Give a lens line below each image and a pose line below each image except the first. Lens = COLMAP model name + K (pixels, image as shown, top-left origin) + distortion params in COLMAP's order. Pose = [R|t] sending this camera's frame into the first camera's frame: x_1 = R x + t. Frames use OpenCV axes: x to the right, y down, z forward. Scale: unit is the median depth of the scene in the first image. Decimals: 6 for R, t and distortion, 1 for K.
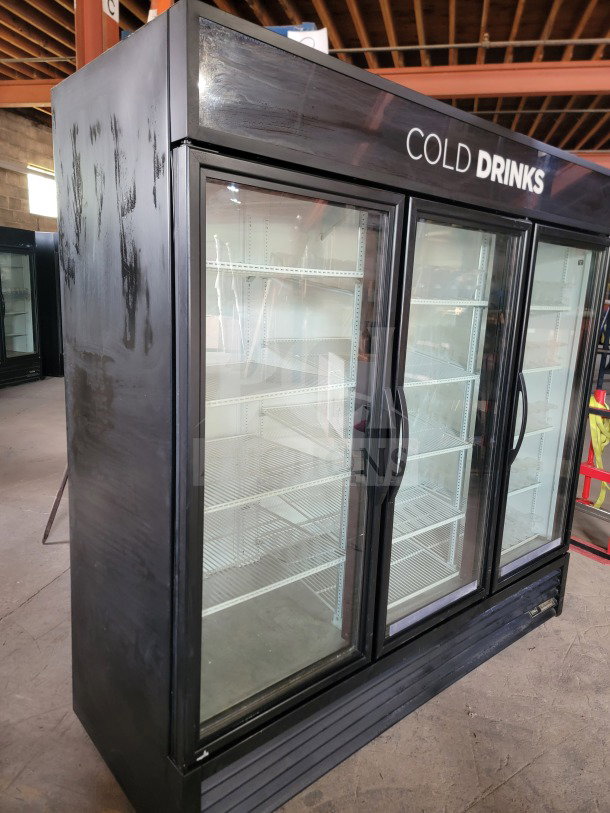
lens RADIAL K [[562.5, 0, 308.6], [0, 562.5, 406.5], [0, 0, 1]] dist [0.033559, -0.013813]
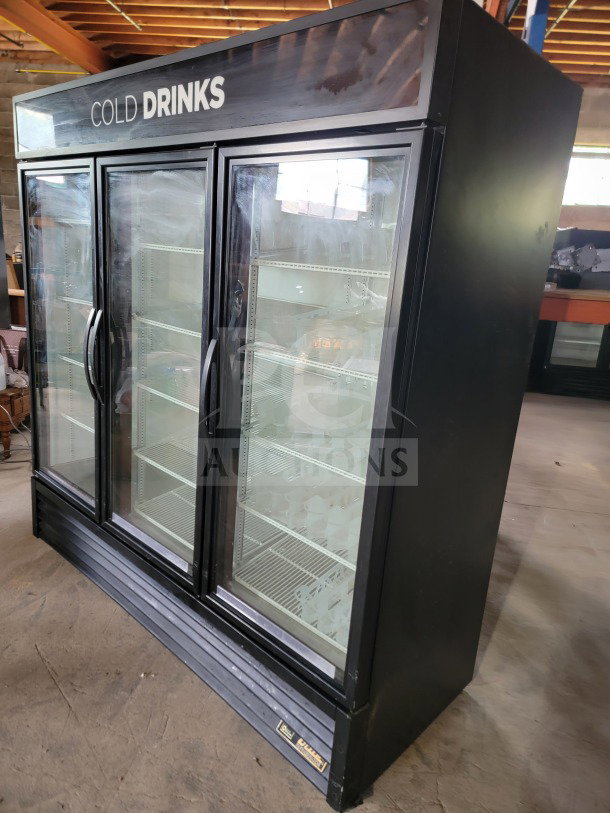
lens RADIAL K [[562.5, 0, 306.6], [0, 562.5, 404.9], [0, 0, 1]] dist [0.033559, -0.013813]
pose [[0.123057, 0.221977, -0.967256, 1.301456], [-0.278180, 0.943304, 0.181089, -0.166895], [0.952614, 0.246787, 0.177829, 1.103119]]
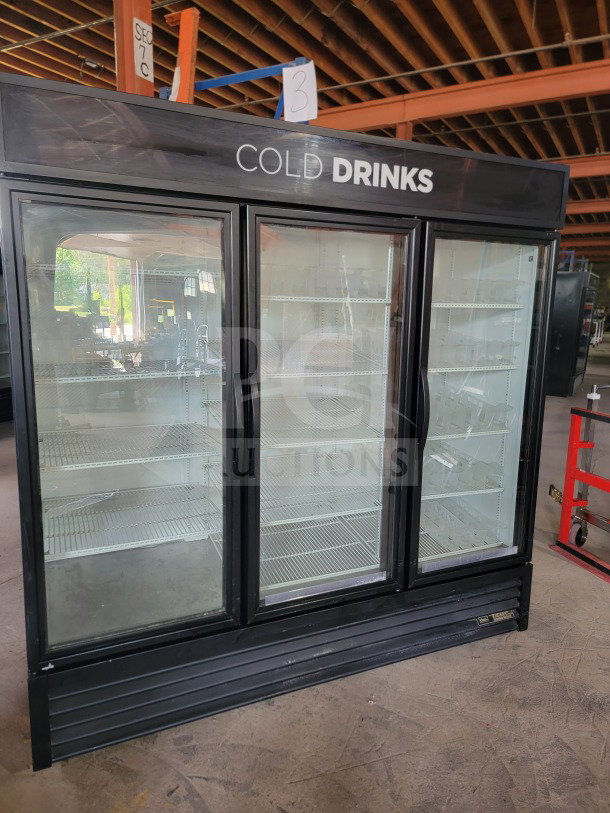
lens RADIAL K [[562.5, 0, 307.0], [0, 562.5, 406.7], [0, 0, 1]] dist [0.033559, -0.013813]
pose [[0.959113, 0.020351, -0.282290, 0.506605], [-0.031943, 0.998822, -0.036524, 0.060029], [0.281215, 0.044047, 0.958633, -0.031110]]
